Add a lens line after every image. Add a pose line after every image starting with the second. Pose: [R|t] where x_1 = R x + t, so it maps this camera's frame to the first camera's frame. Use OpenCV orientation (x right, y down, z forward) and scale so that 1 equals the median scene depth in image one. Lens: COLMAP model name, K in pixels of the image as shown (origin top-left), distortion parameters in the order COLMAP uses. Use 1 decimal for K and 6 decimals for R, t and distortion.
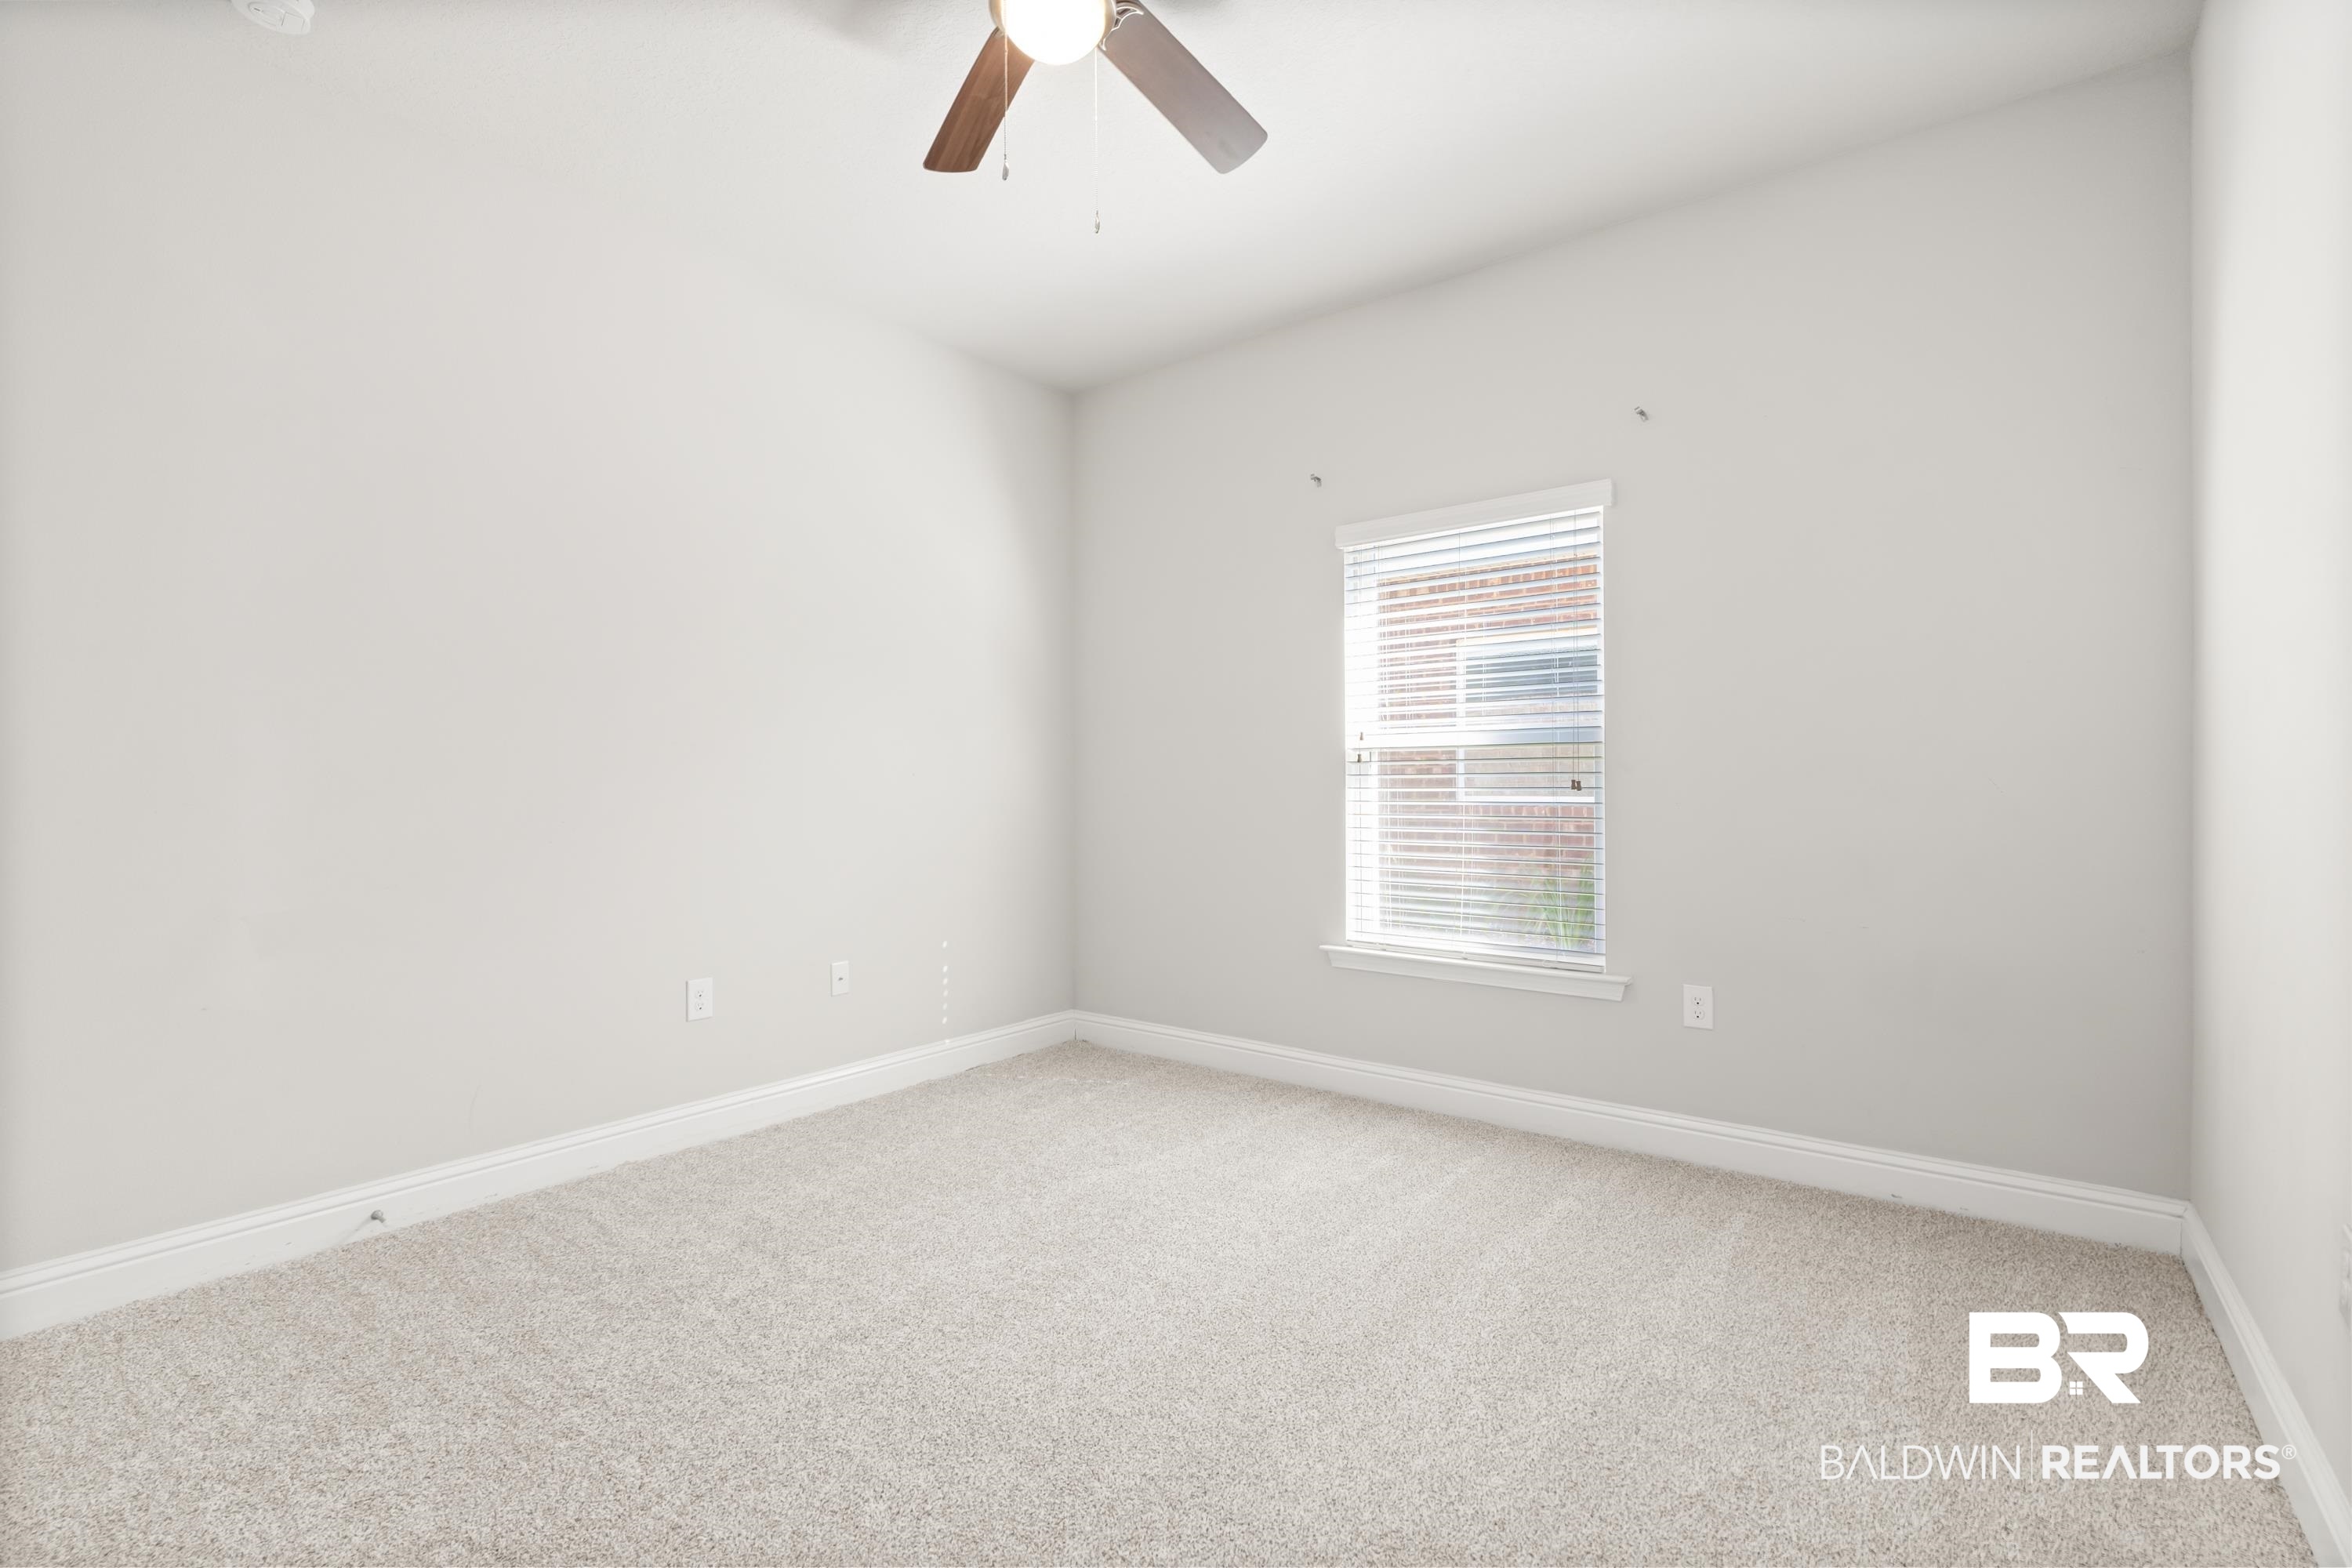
lens RADIAL K [[1070.7, 0, 1176.9], [0, 1070.7, 784.4], [0, 0, 1]] dist [-0.009341, 0.002583]
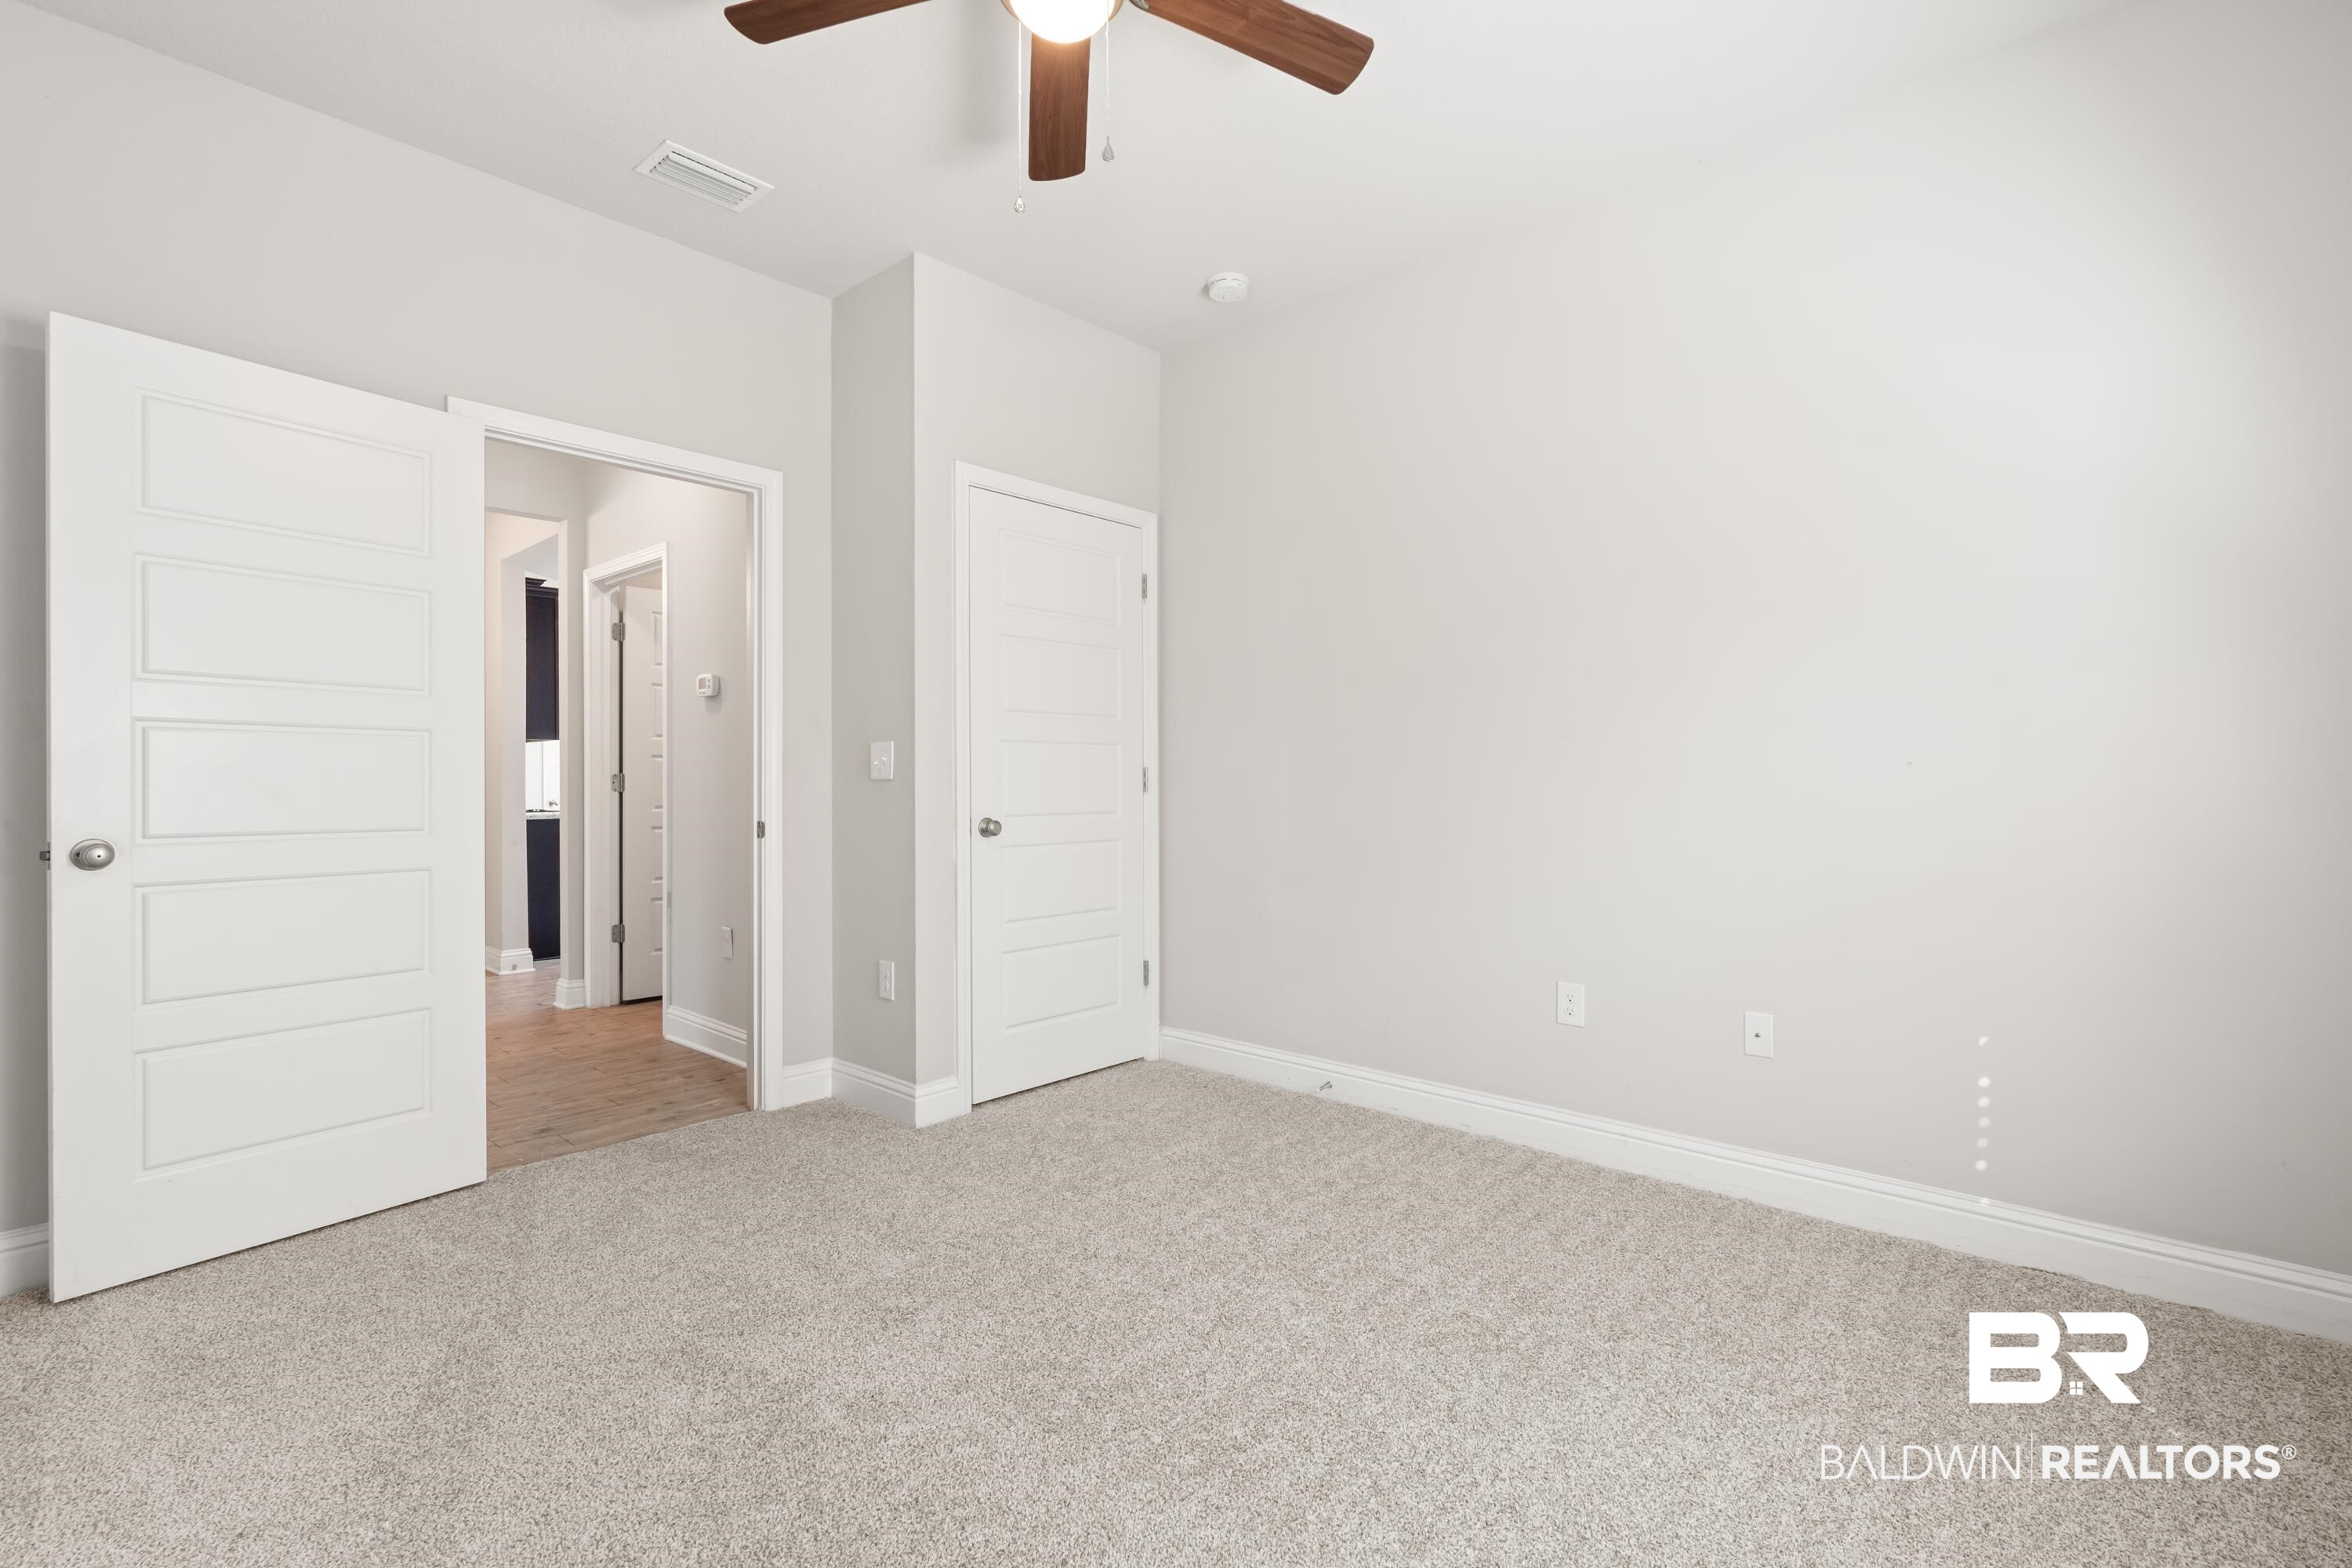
lens RADIAL K [[1070.7, 0, 1177.2], [0, 1070.7, 781.1], [0, 0, 1]] dist [-0.009341, 0.002583]
pose [[-0.096676, 0.002805, -0.995312, 0.533461], [-0.001373, 0.999995, 0.002952, 0.001081], [0.995315, 0.001652, -0.096671, 0.748389]]
